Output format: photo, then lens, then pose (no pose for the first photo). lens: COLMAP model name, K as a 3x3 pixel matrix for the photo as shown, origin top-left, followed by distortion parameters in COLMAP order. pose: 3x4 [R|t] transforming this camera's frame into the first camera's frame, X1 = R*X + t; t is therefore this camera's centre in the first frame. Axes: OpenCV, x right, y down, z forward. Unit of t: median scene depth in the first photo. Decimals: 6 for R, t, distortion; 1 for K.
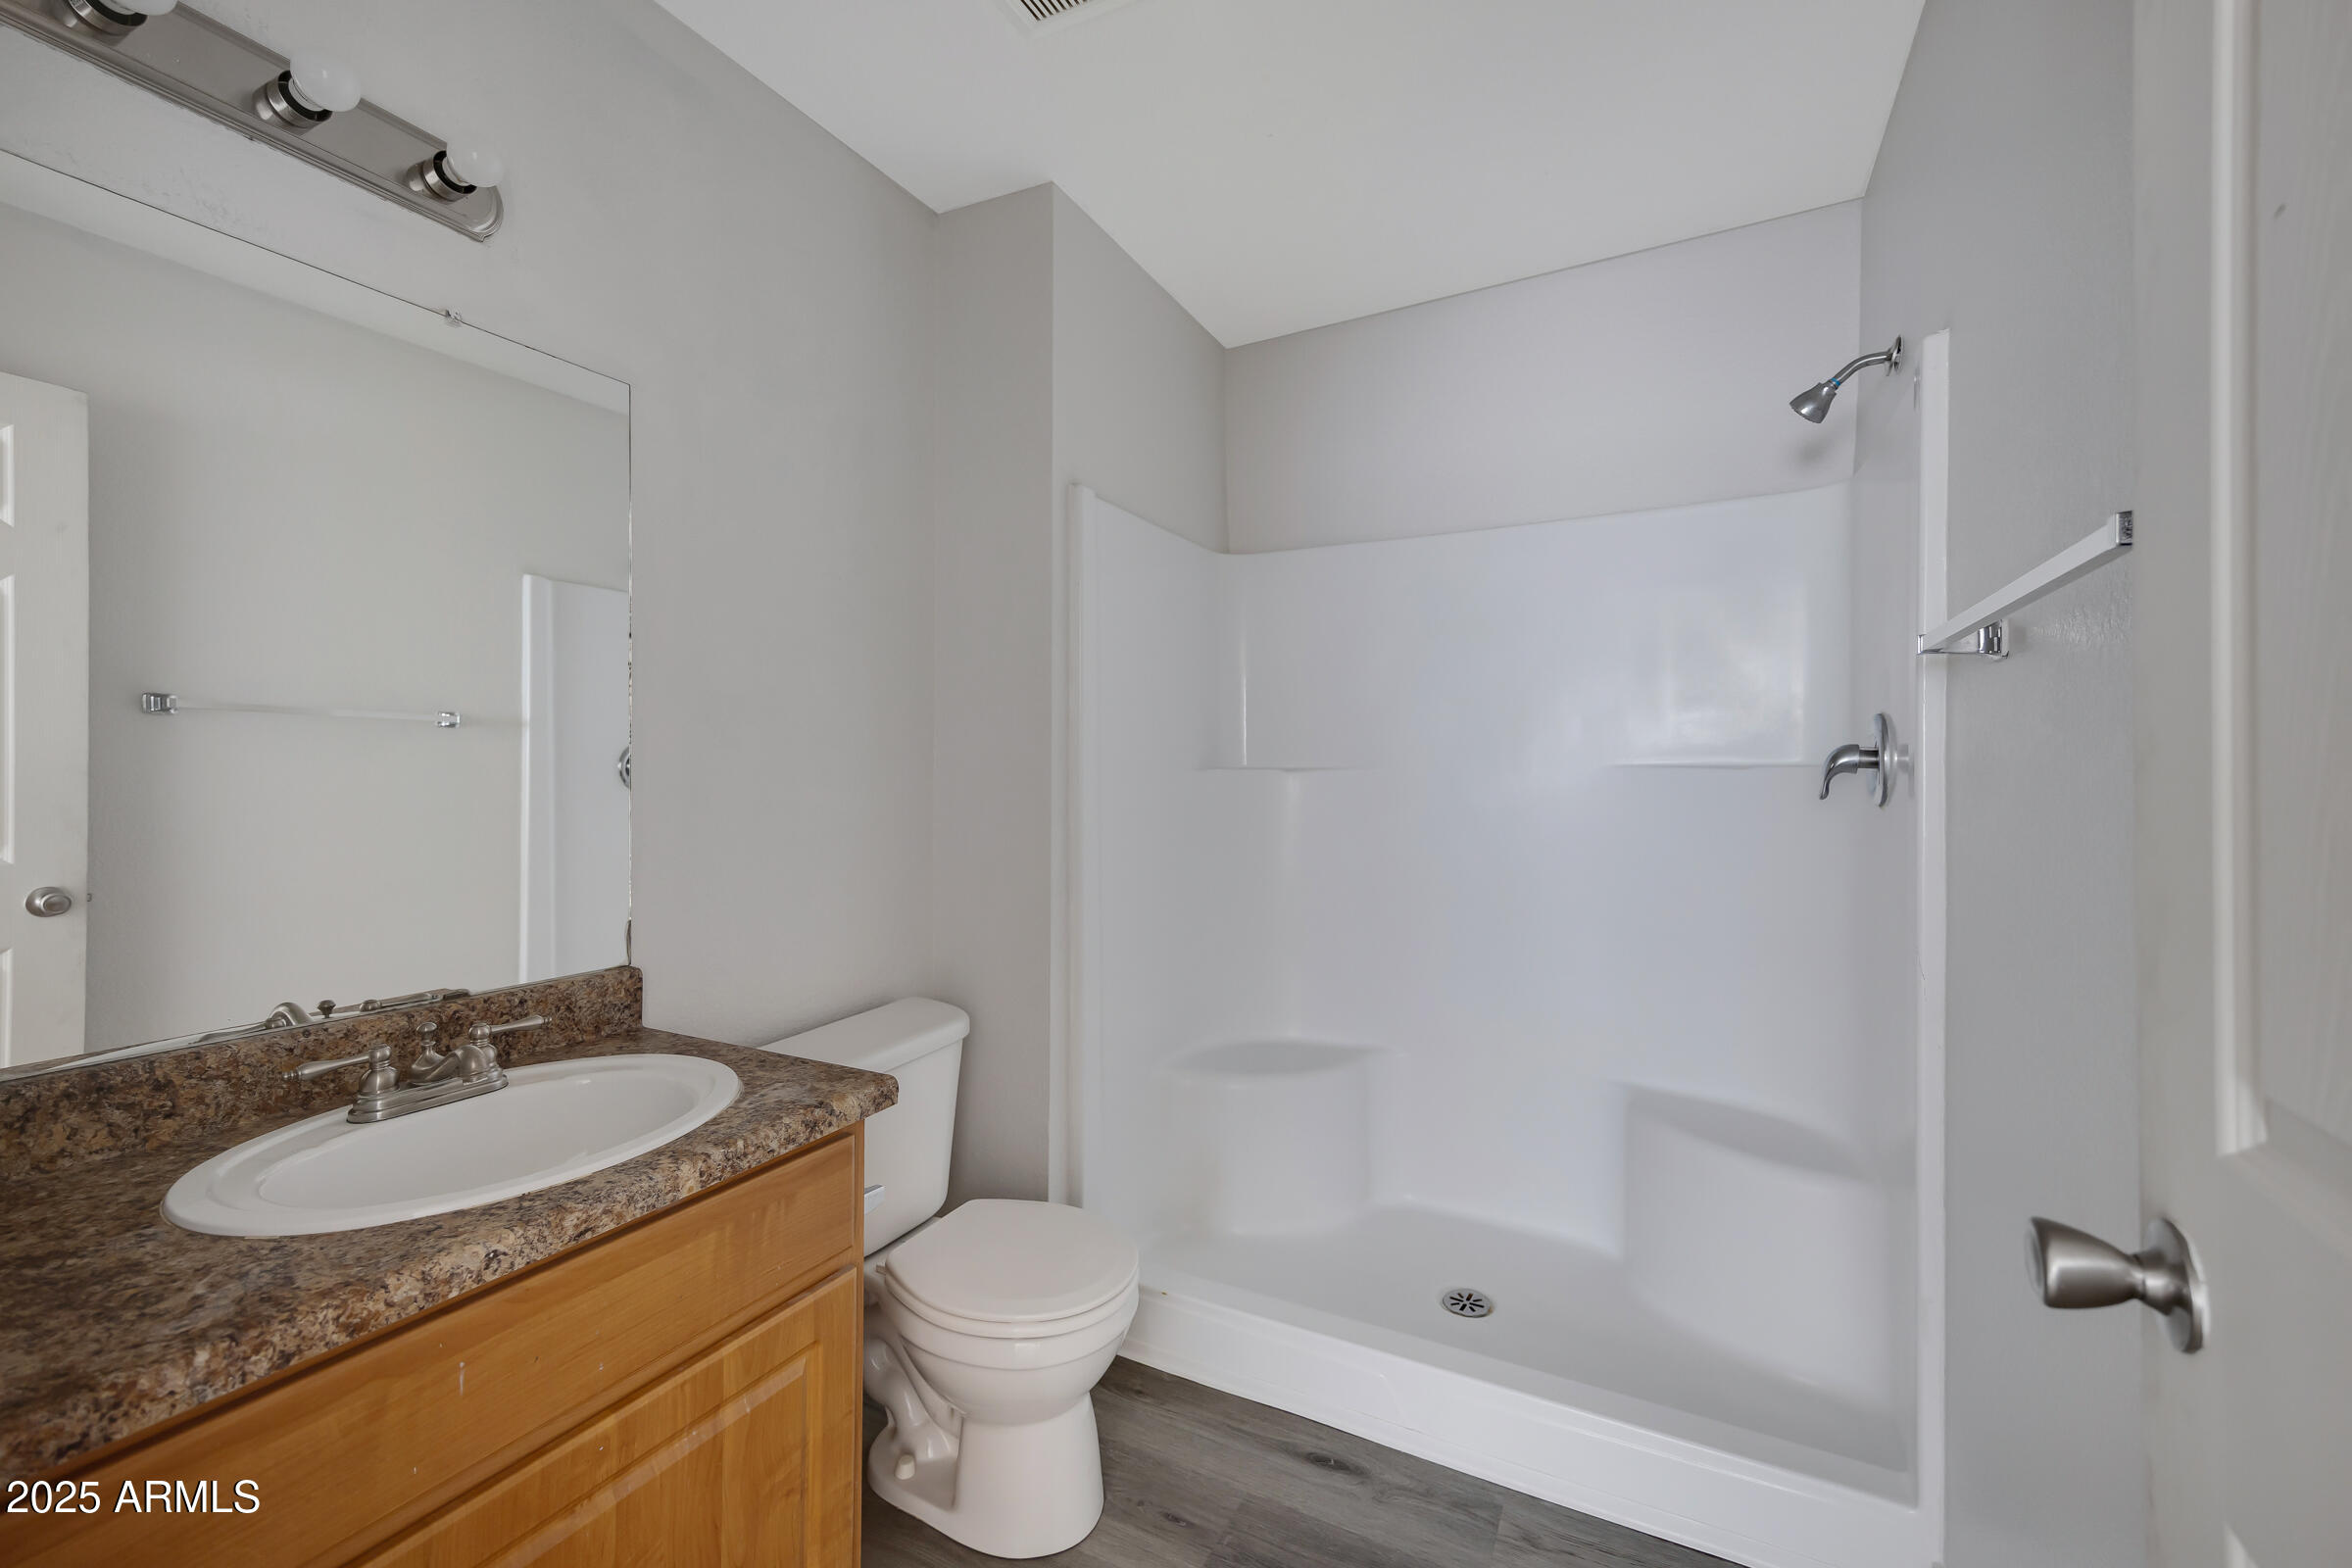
lens RADIAL K [[948.7, 0, 1175.3], [0, 948.7, 776.5], [0, 0, 1]] dist [-0.000131, -0.000028]
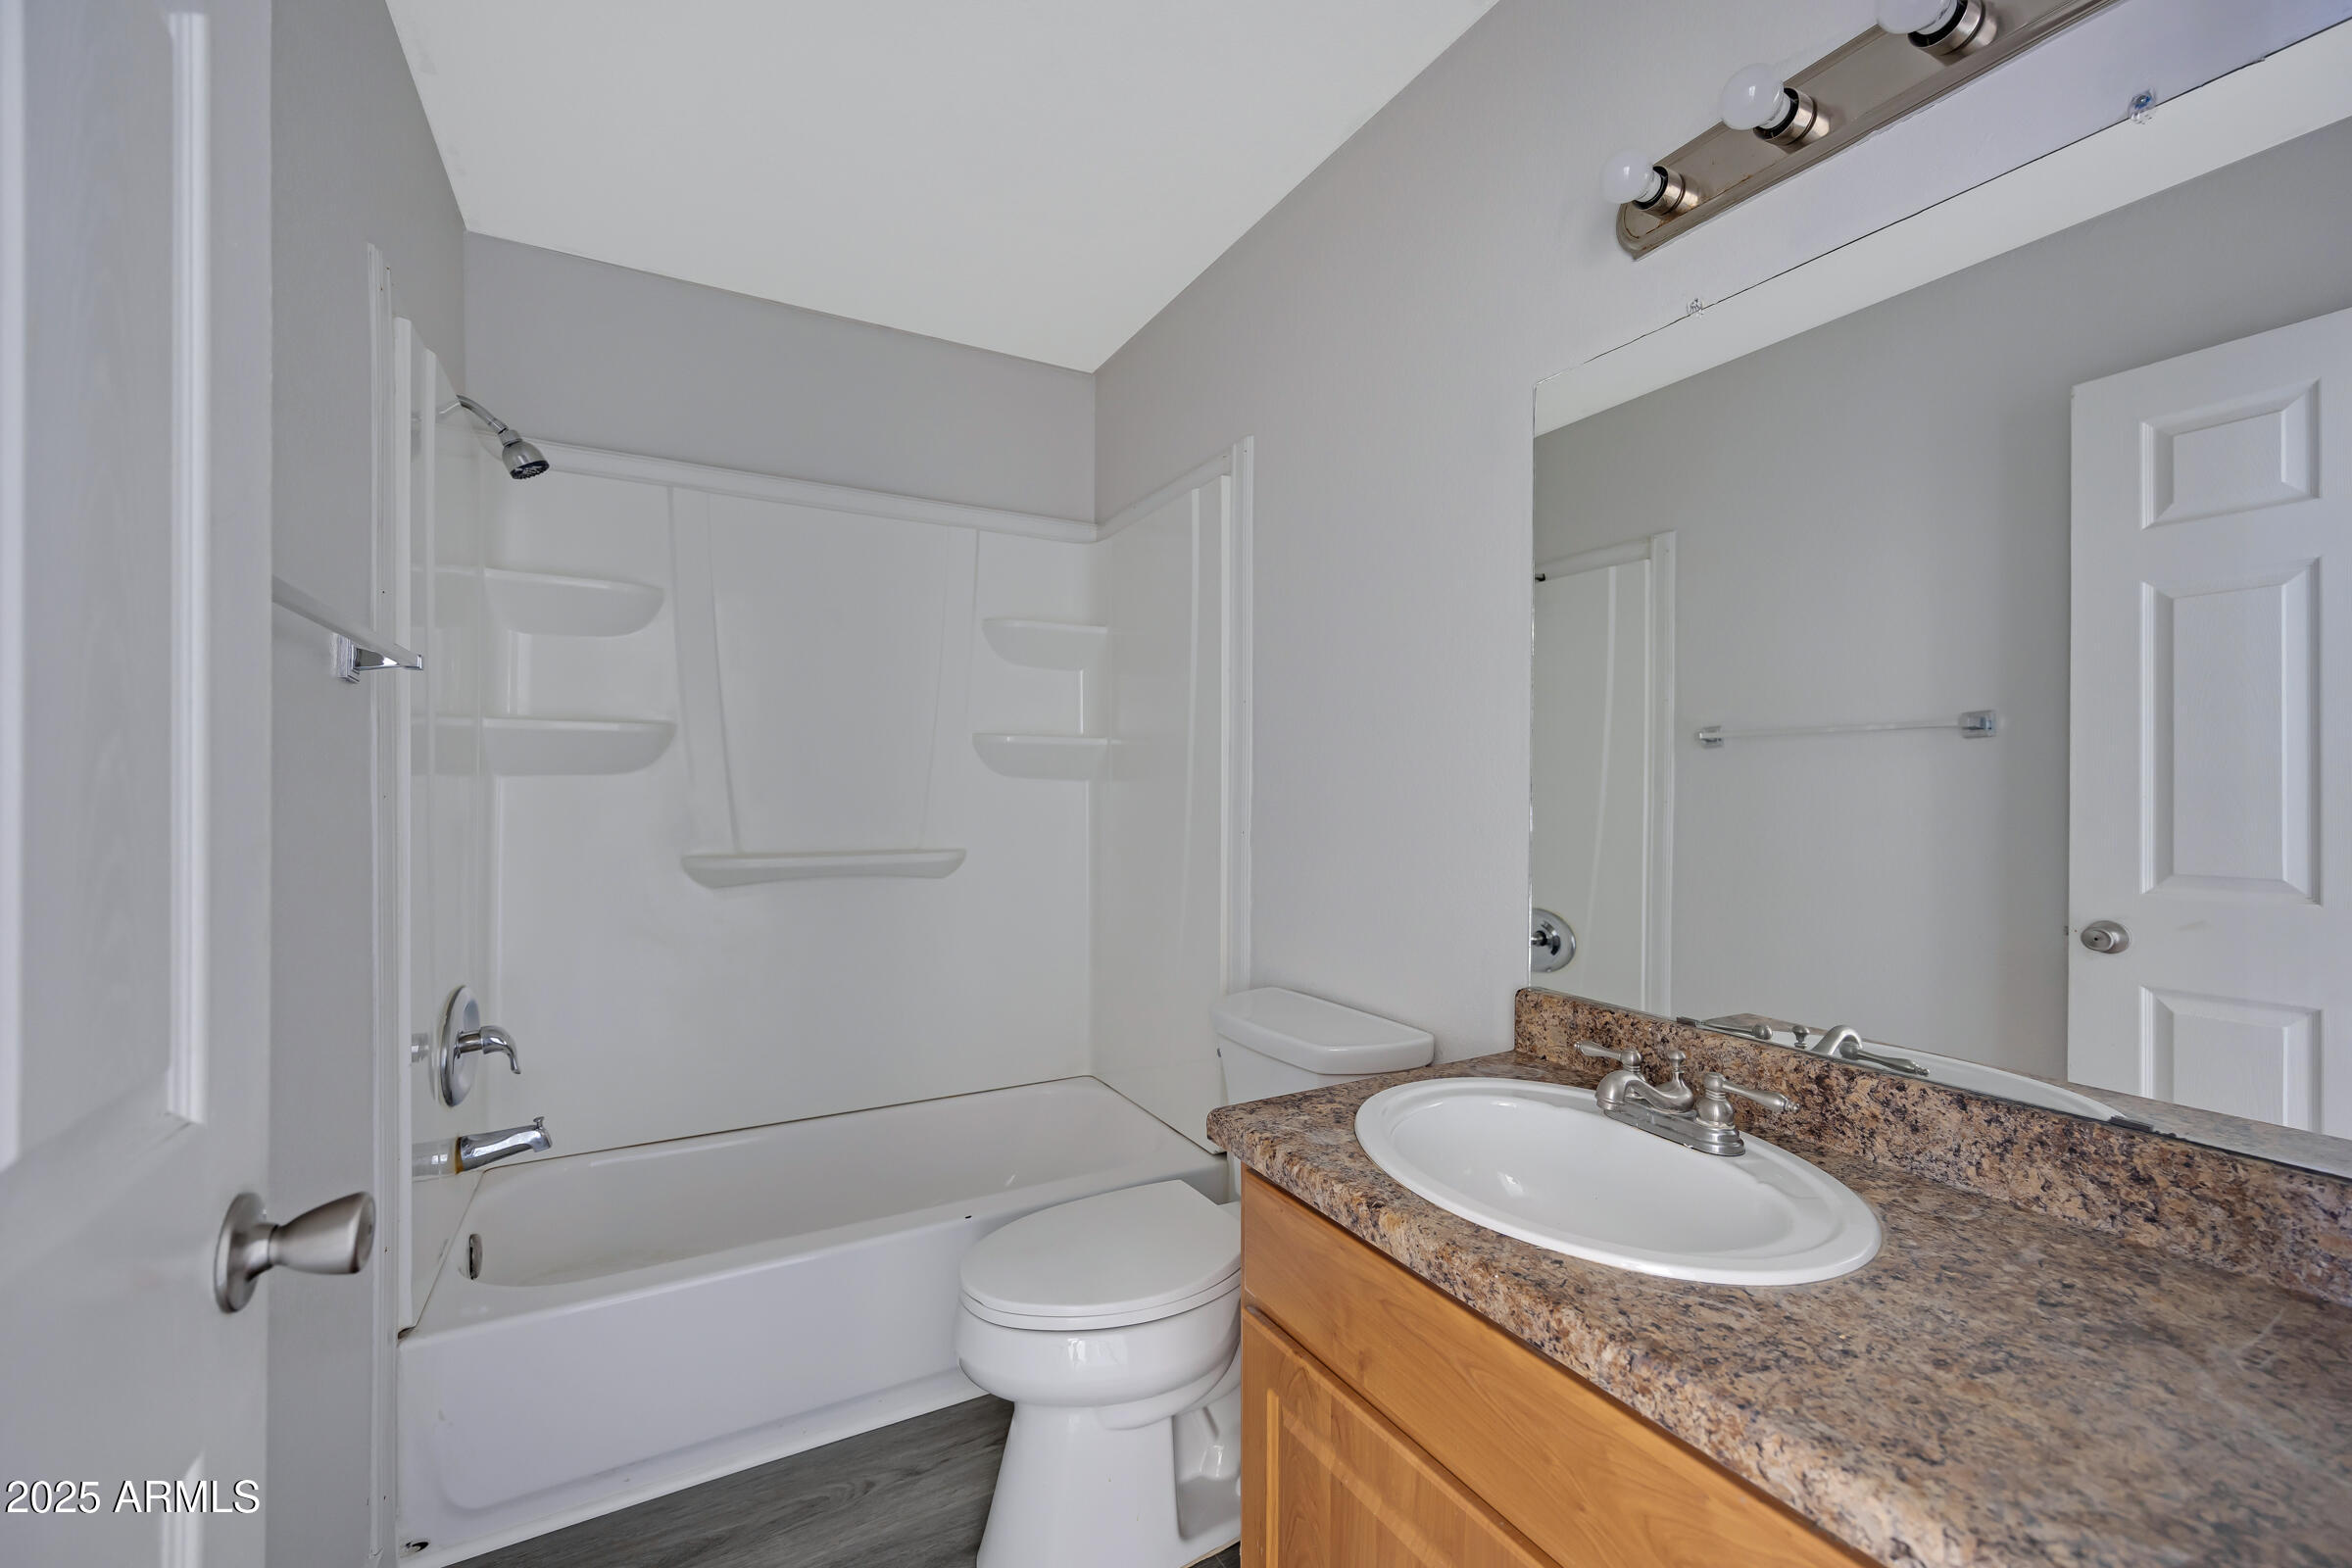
lens RADIAL K [[948.7, 0, 1175.5], [0, 948.7, 786.5], [0, 0, 1]] dist [-0.000131, -0.000028]
pose [[-0.550928, -0.002231, -0.834550, 0.083272], [-0.004793, 0.999988, 0.000491, -0.011120], [0.834539, 0.004271, -0.550932, 0.772191]]
